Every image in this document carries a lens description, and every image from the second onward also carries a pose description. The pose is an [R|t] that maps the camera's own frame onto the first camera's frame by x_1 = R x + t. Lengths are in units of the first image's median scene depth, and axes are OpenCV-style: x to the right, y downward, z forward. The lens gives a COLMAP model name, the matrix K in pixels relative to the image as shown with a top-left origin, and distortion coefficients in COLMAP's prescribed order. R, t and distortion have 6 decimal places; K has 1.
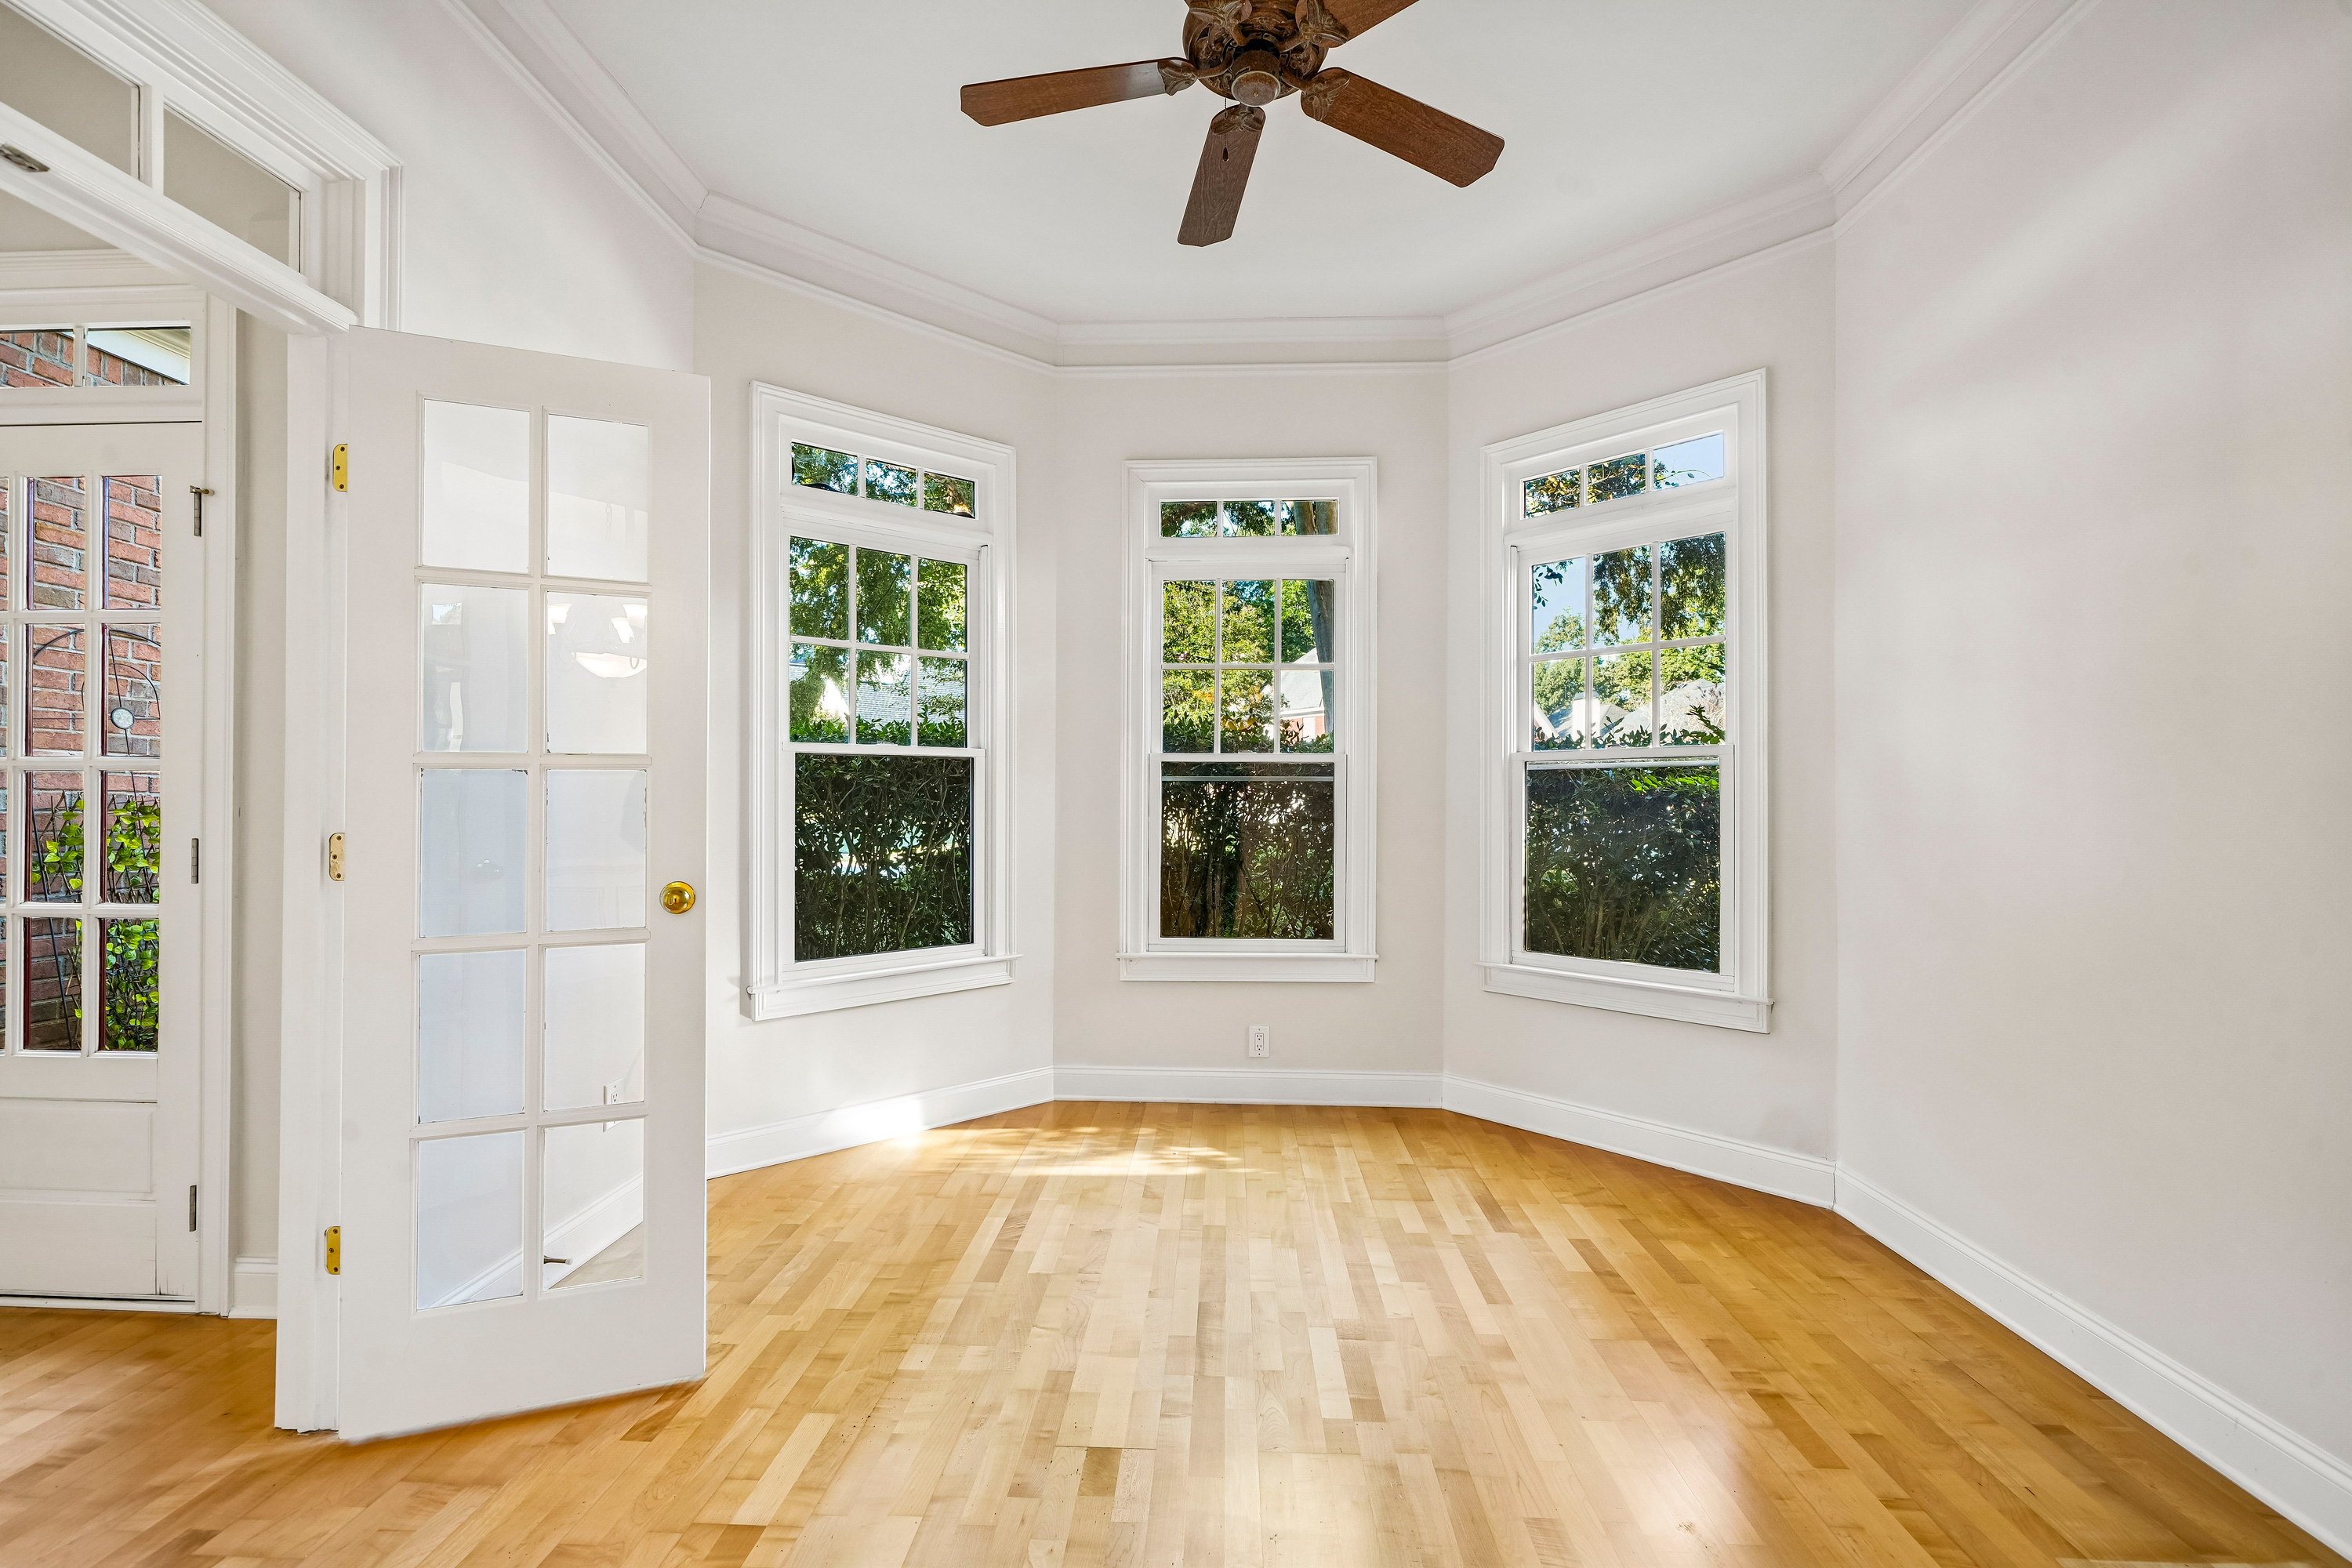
lens RADIAL K [[1056.5, 0, 1175.2], [0, 1056.5, 793.9], [0, 0, 1]] dist [-0.000415, -0.000368]
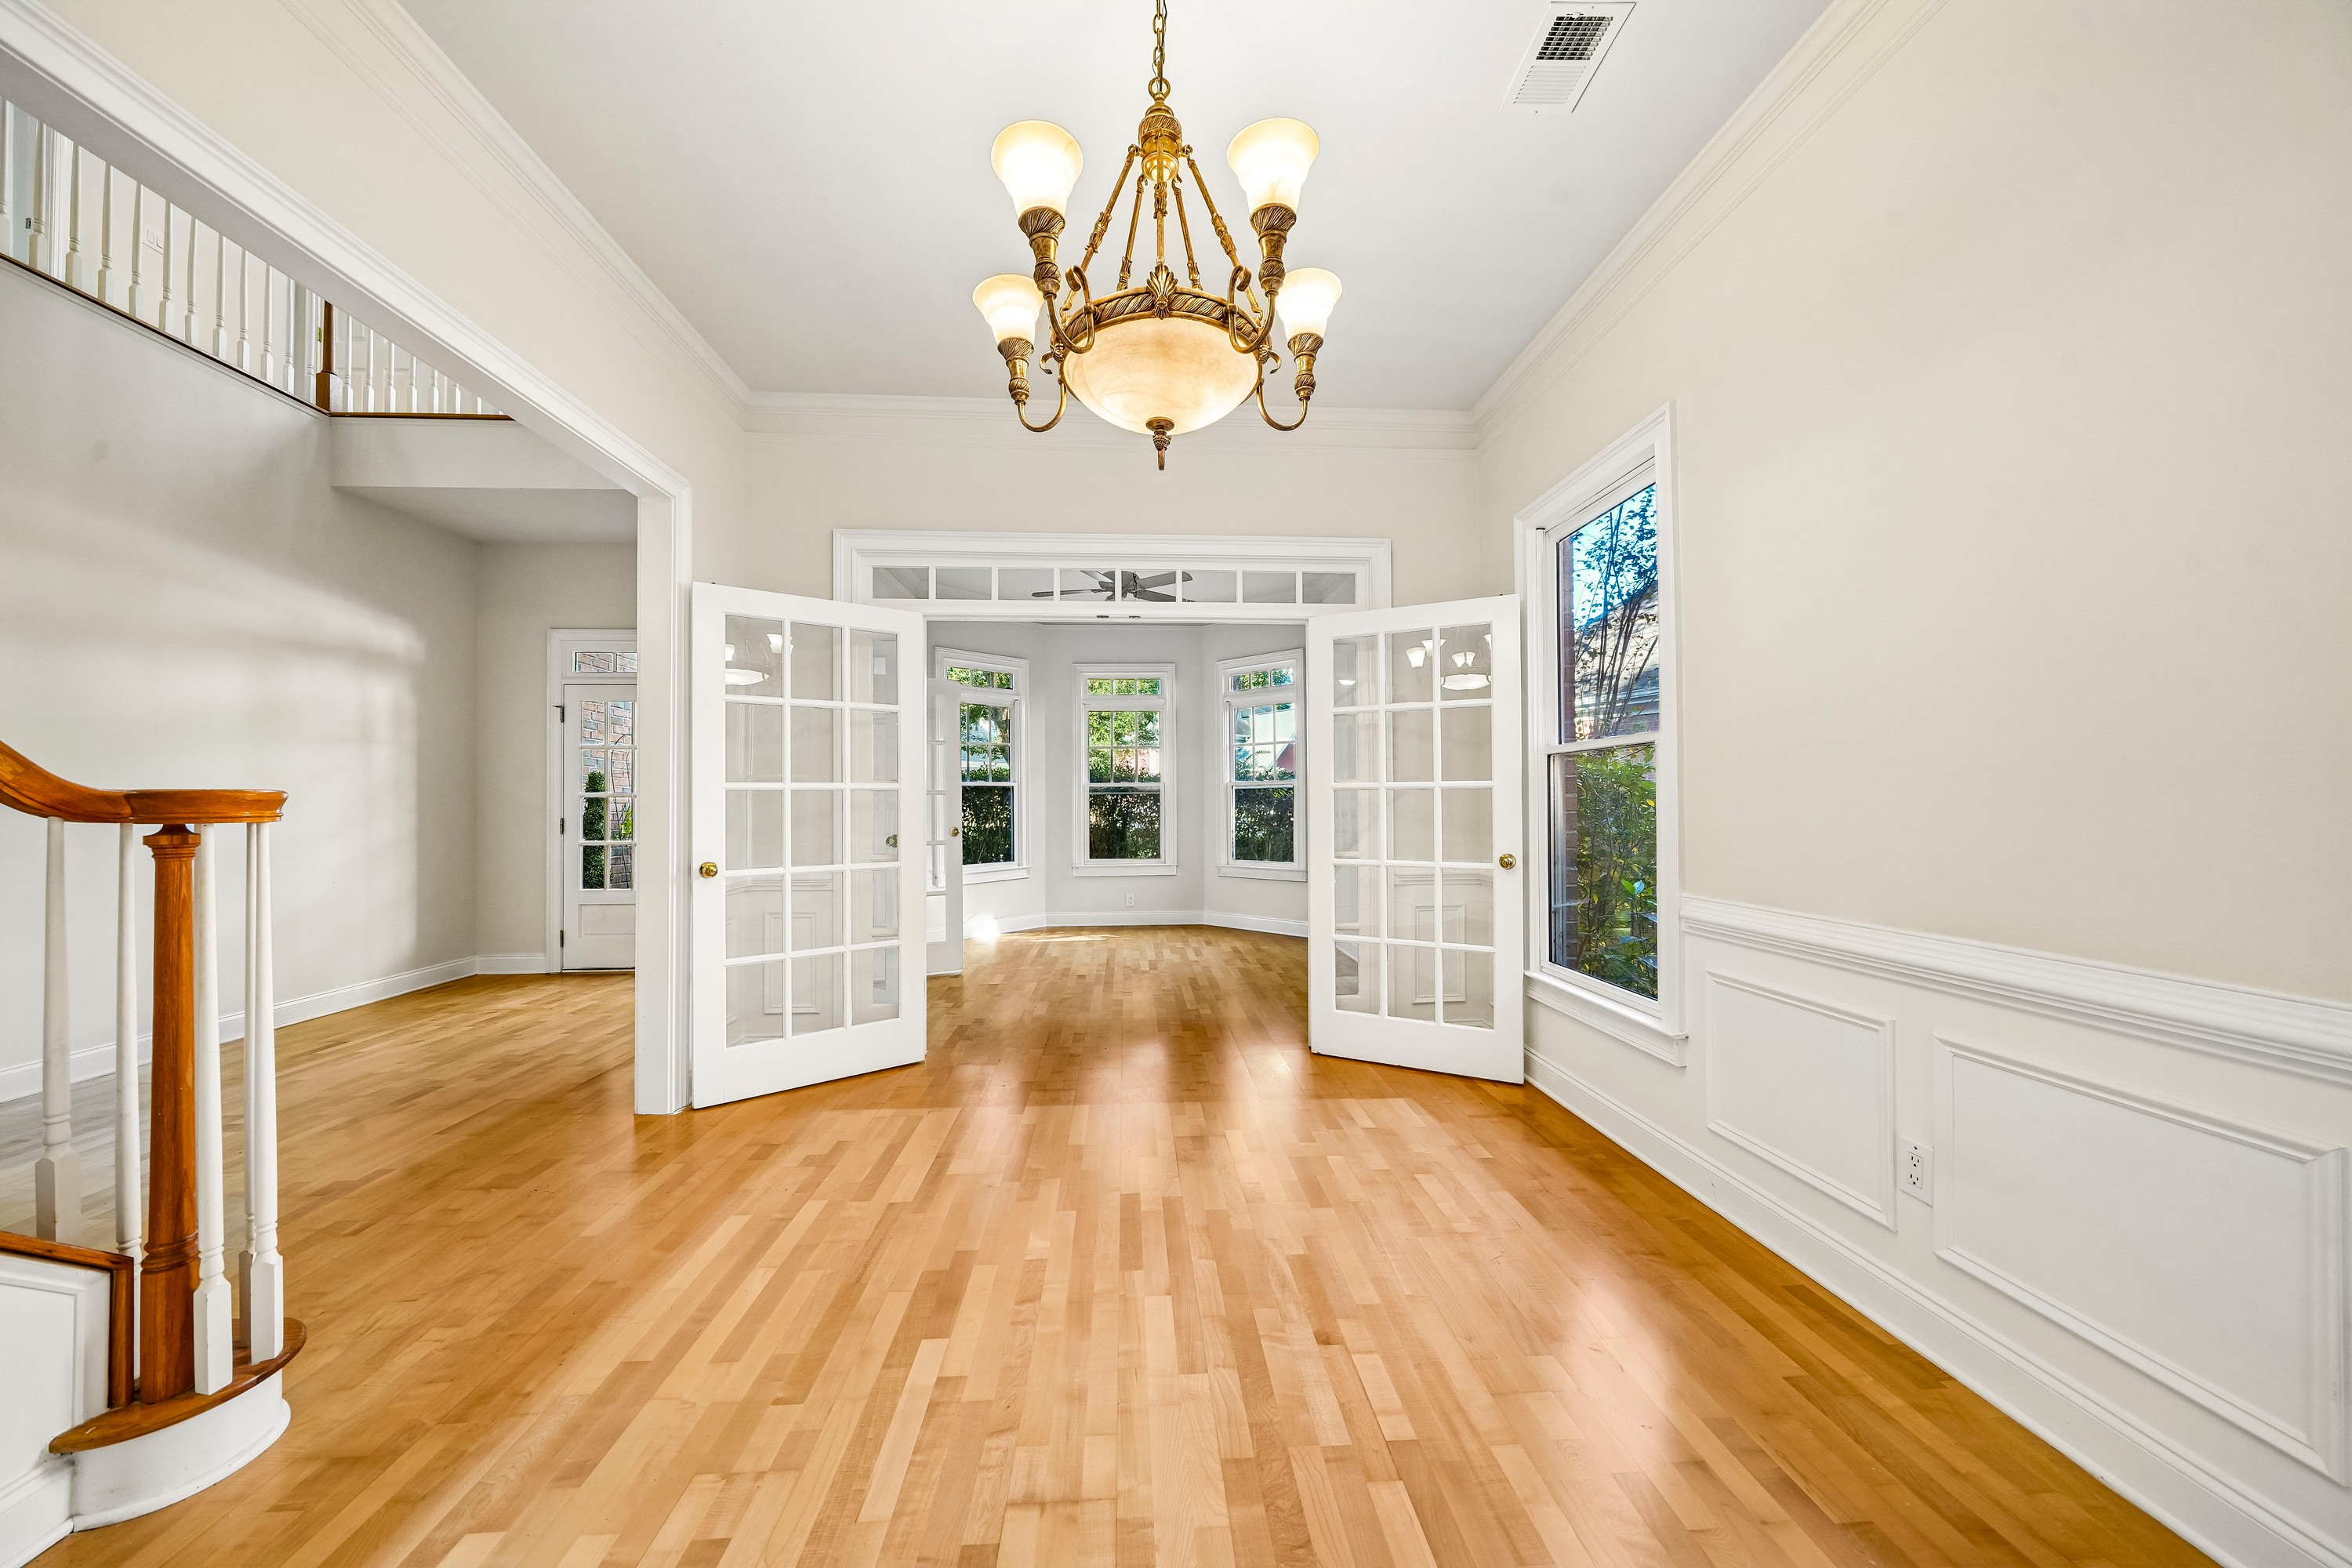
lens RADIAL K [[801.4, 0, 1176.7], [0, 801.4, 790.4], [0, 0, 1]] dist [-0.007481, 0.000942]
pose [[0.993257, -0.009319, 0.115557, -0.027966], [0.010379, 0.999909, -0.008580, -0.004007], [-0.115467, 0.009722, 0.993264, -0.874453]]
